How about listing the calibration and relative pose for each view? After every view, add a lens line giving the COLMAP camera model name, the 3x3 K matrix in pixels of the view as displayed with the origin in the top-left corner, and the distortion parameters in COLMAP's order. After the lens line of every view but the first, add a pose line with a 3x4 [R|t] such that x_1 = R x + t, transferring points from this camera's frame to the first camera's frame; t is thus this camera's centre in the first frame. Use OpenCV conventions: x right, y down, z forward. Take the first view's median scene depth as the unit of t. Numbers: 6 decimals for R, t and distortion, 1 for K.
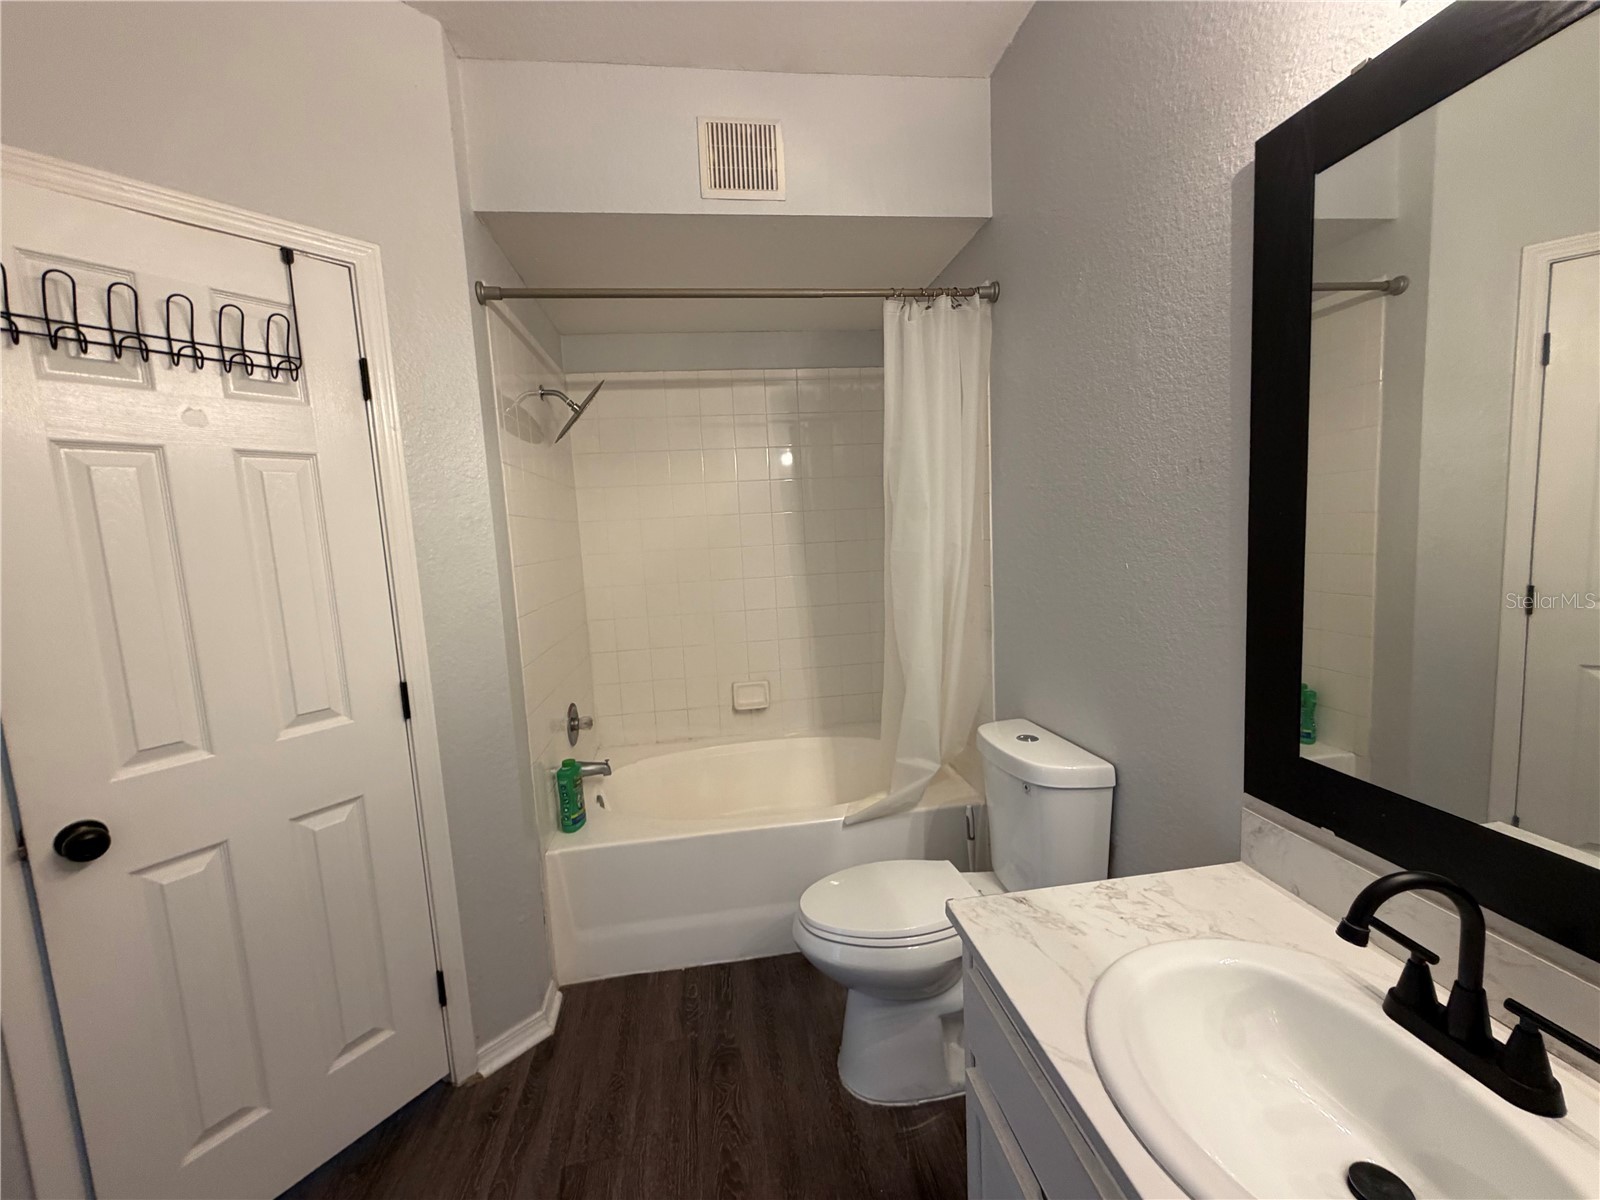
lens RADIAL K [[638.4, 0, 796.3], [0, 638.4, 600.3], [0, 0, 1]] dist [-0.000406, 0.000313]
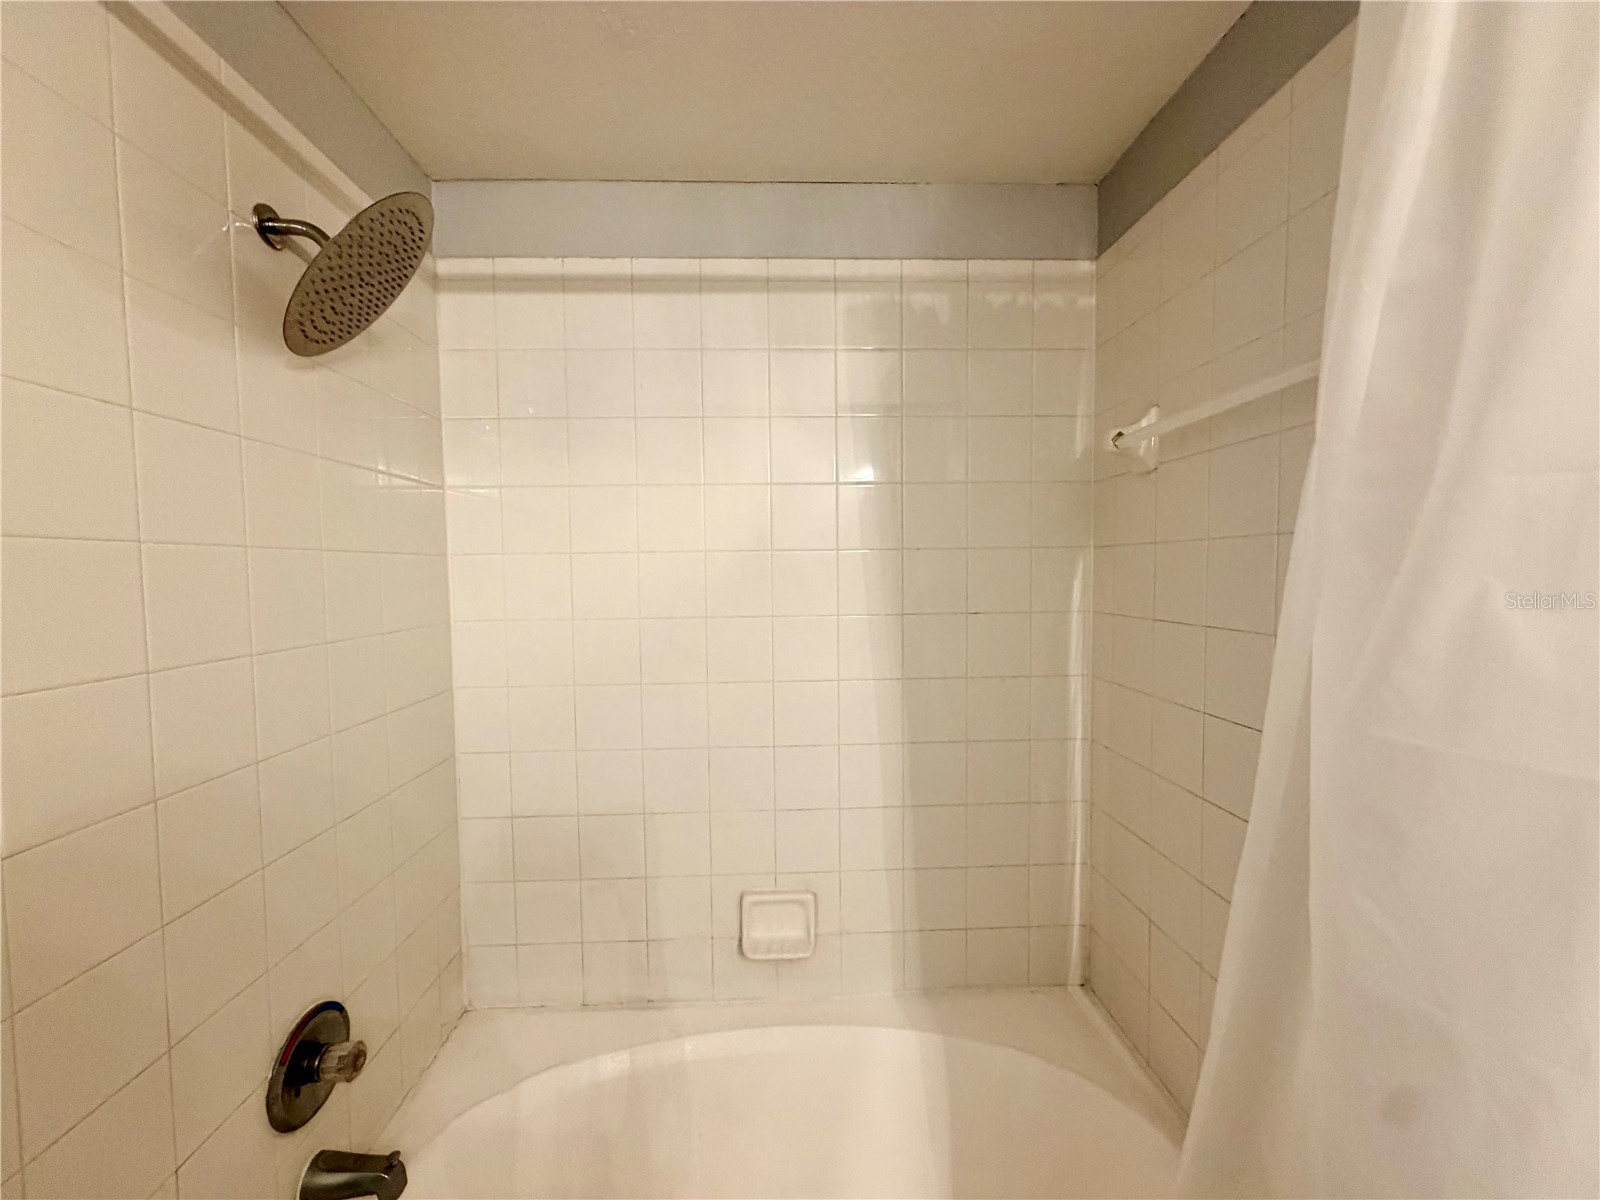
lens RADIAL K [[638.4, 0, 796.3], [0, 638.4, 600.3], [0, 0, 1]] dist [-0.000406, 0.000313]
pose [[0.993898, 0.044466, -0.100941, -0.029809], [-0.049866, 0.997421, -0.051613, -0.118290], [0.098385, 0.056331, 0.993553, 0.832449]]
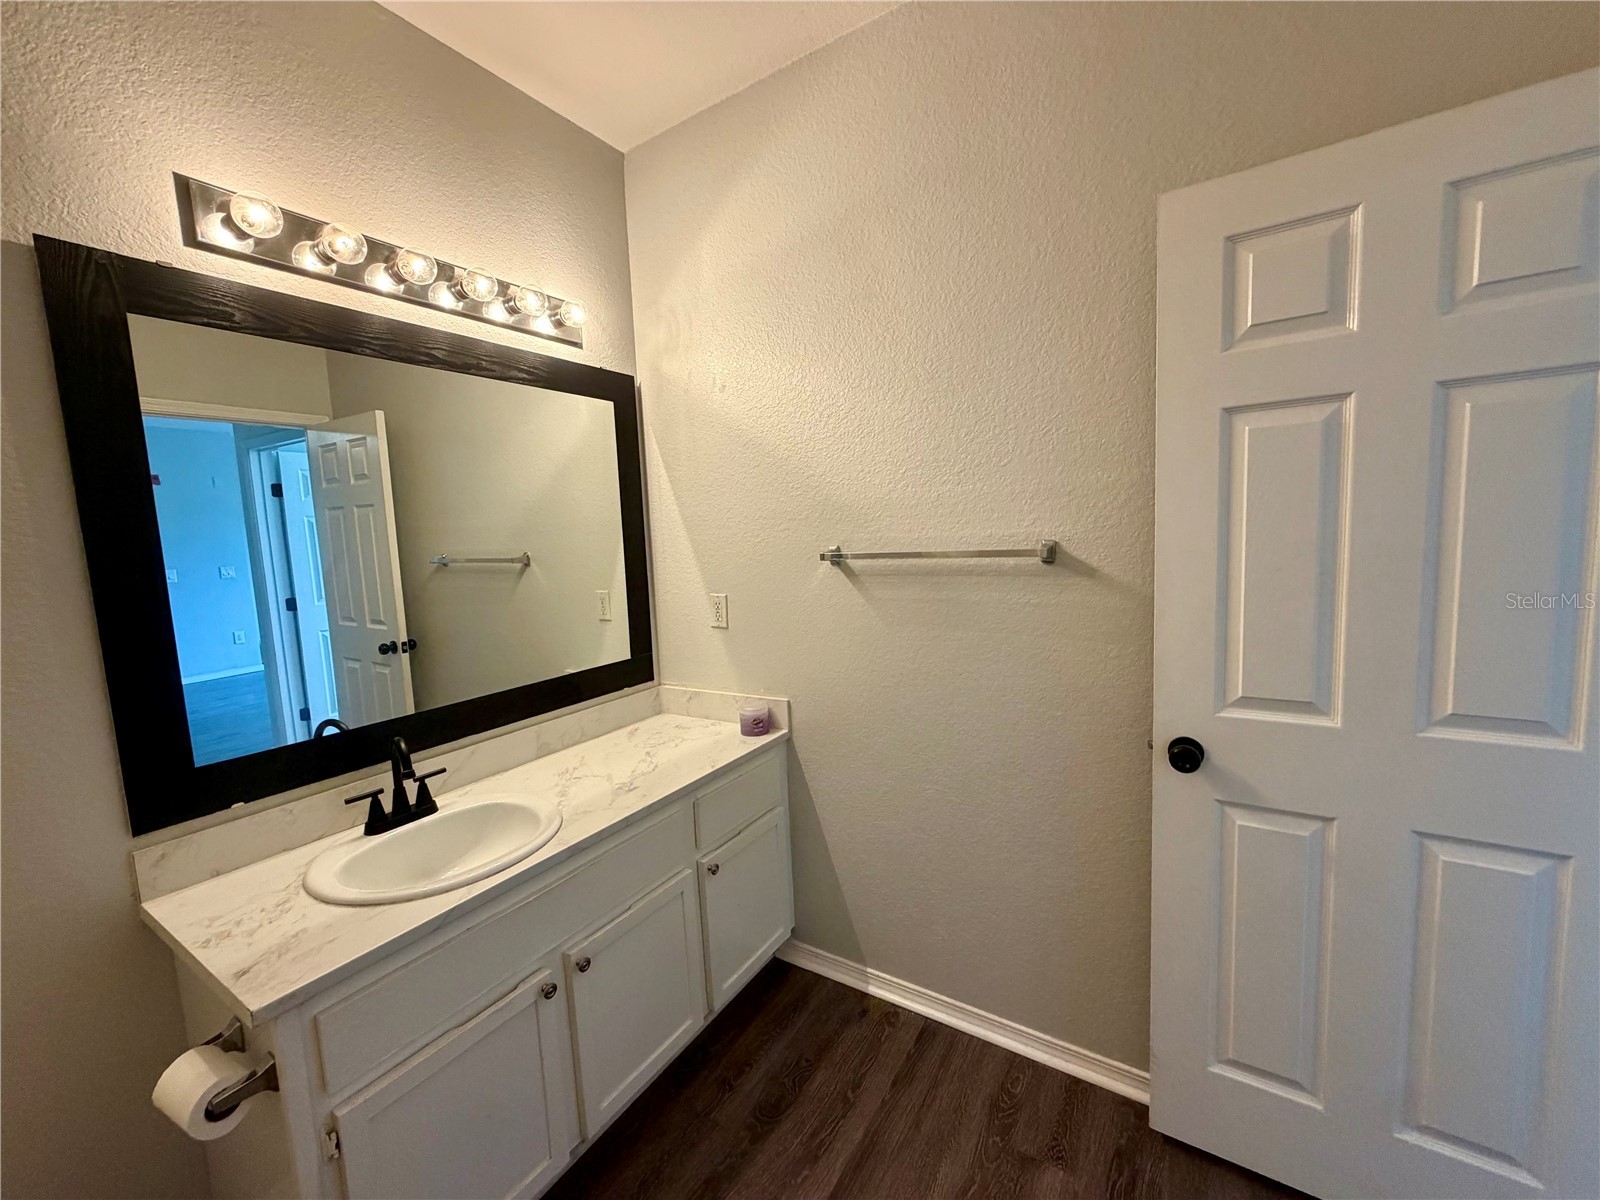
lens RADIAL K [[638.4, 0, 796.3], [0, 638.4, 600.3], [0, 0, 1]] dist [-0.000406, 0.000313]
pose [[-0.752529, 0.016354, 0.658357, -0.501092], [0.156932, 0.975346, 0.155152, -0.045771], [-0.639588, 0.220073, -0.736542, 0.593814]]
